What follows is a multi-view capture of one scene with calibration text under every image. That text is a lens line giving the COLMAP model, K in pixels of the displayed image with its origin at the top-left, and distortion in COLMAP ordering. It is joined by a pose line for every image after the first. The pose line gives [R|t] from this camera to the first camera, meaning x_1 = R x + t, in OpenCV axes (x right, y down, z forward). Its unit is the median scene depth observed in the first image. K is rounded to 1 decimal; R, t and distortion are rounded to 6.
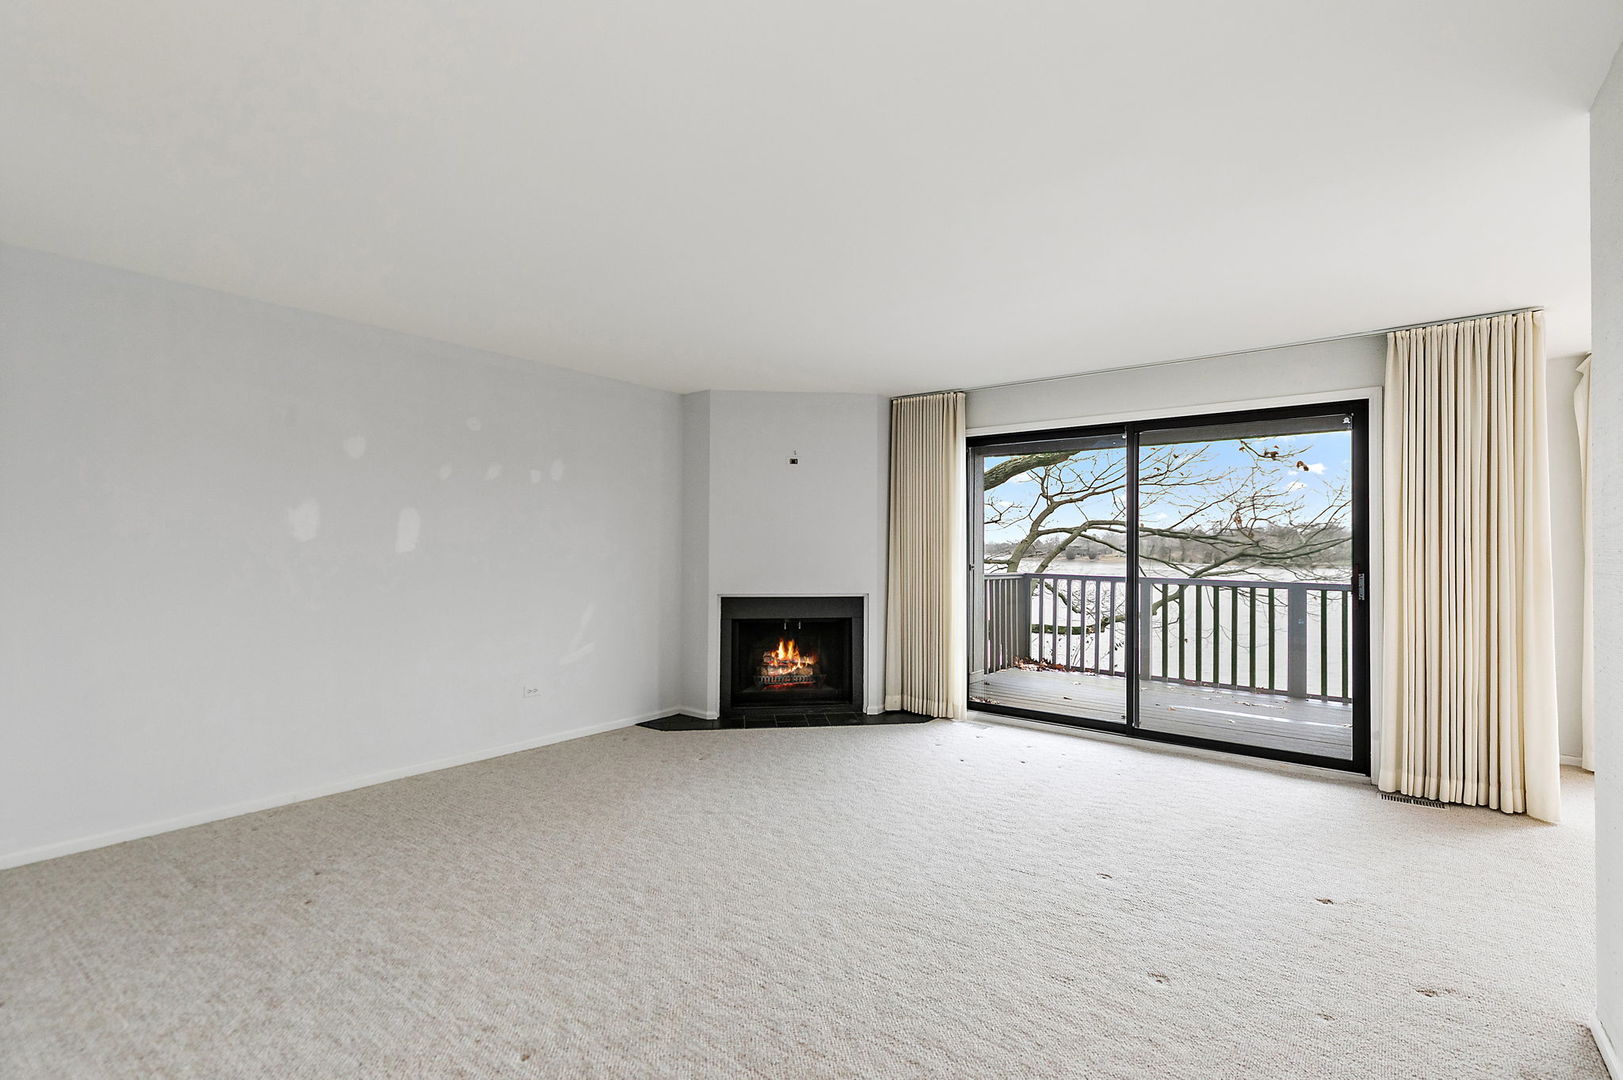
lens RADIAL K [[737.7, 0, 814.5], [0, 737.7, 537.5], [0, 0, 1]] dist [0.008450, -0.004953]
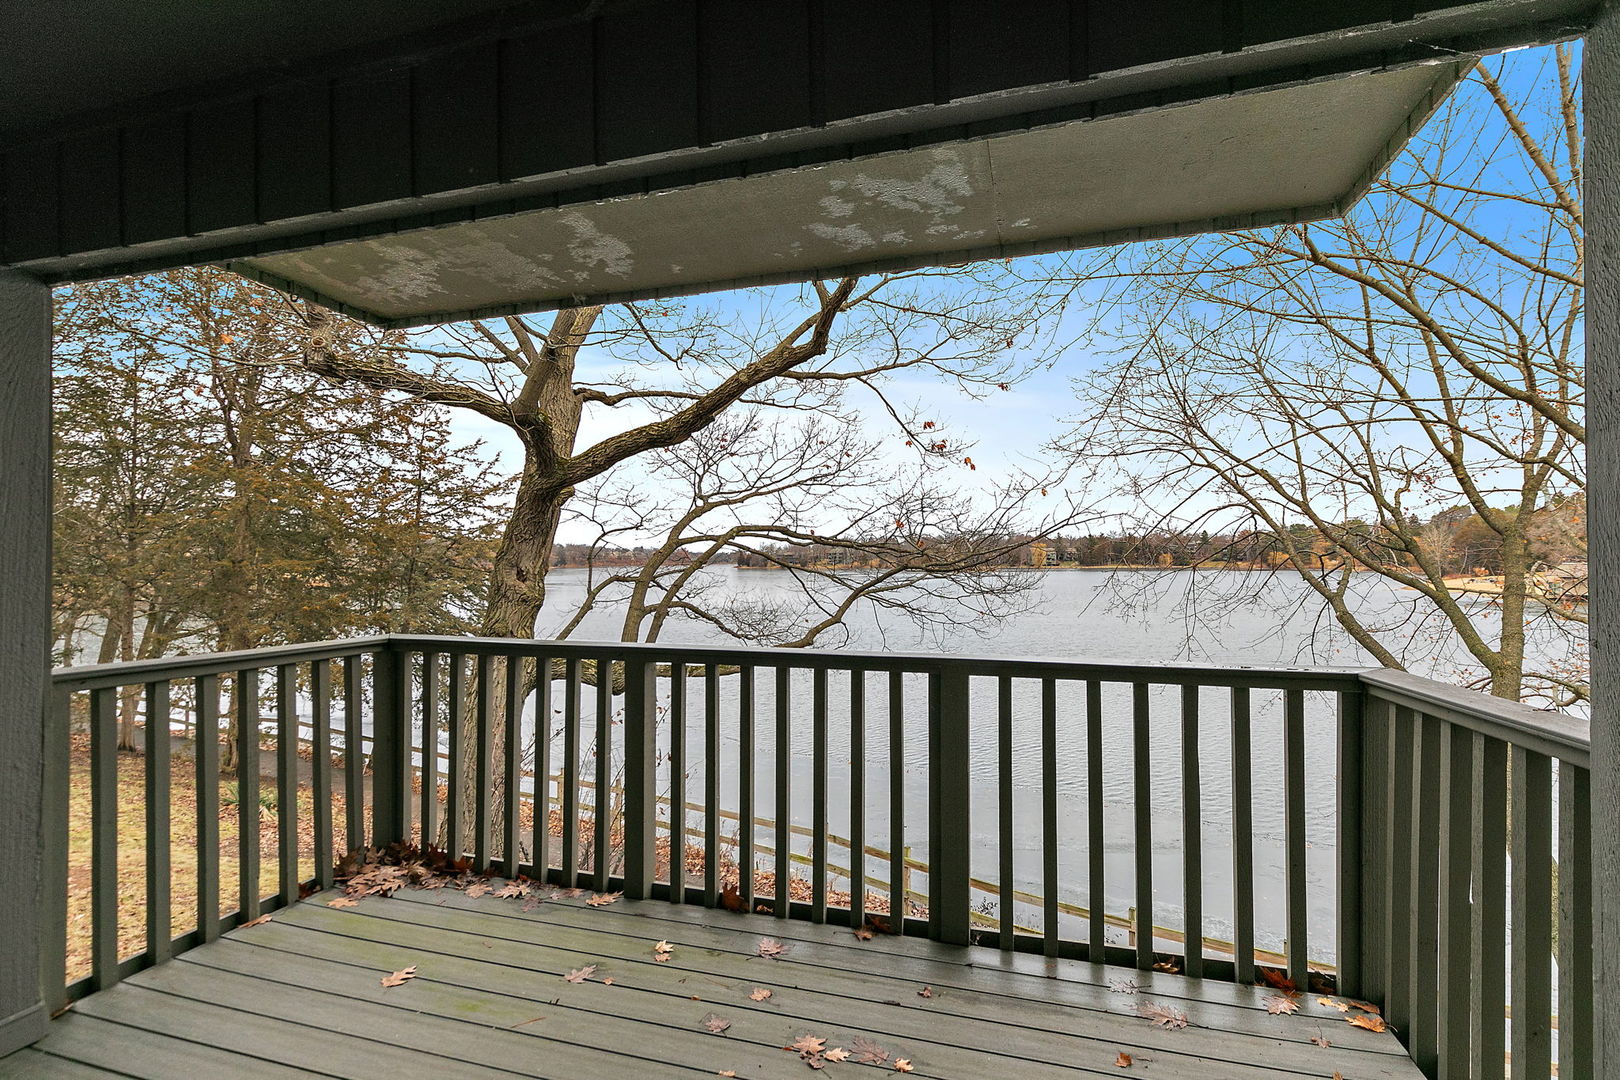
lens RADIAL K [[736.3, 0, 809.3], [0, 736.3, 564.4], [0, 0, 1]] dist [0.008450, -0.004953]
pose [[0.933855, -0.016410, 0.357276, 0.536692], [0.007883, 0.999649, 0.025311, -0.002642], [-0.357566, -0.020820, 0.933656, 0.797939]]
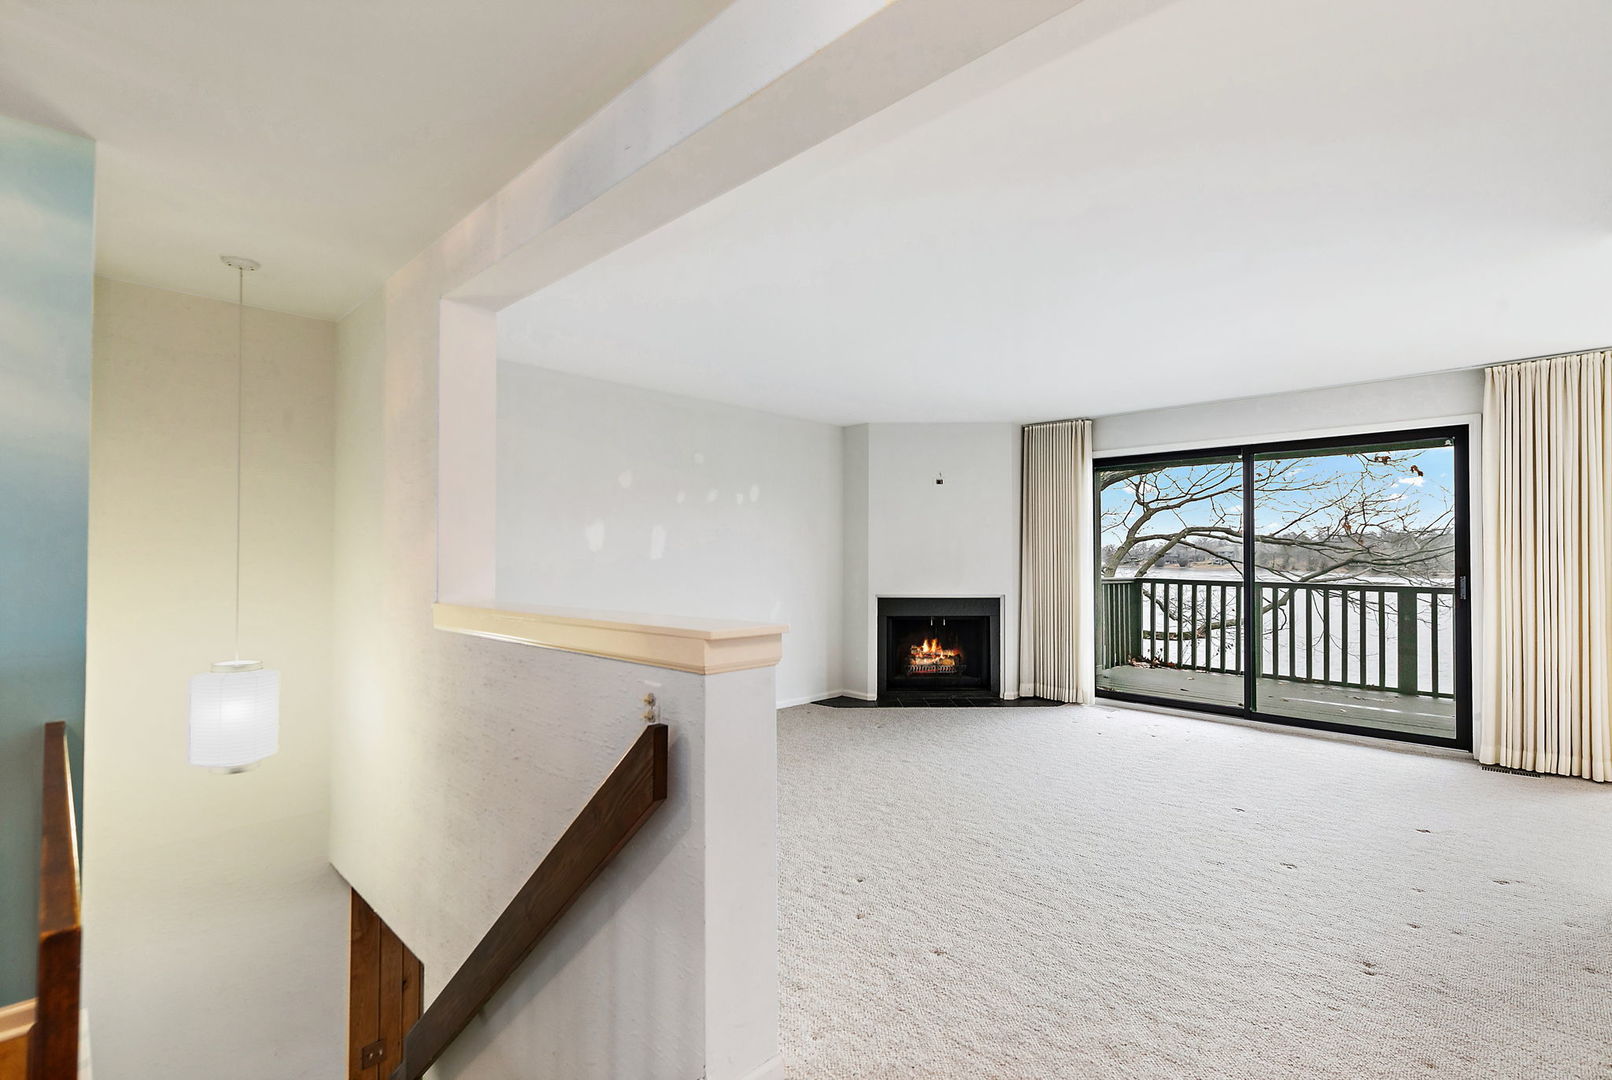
lens RADIAL K [[732.7, 0, 808.3], [0, 732.7, 542.6], [0, 0, 1]] dist [0.008450, -0.004953]
pose [[0.993733, -0.005169, -0.111657, -0.109128], [0.004751, 0.999981, -0.004004, -0.002739], [0.111676, 0.003448, 0.993739, -0.188259]]
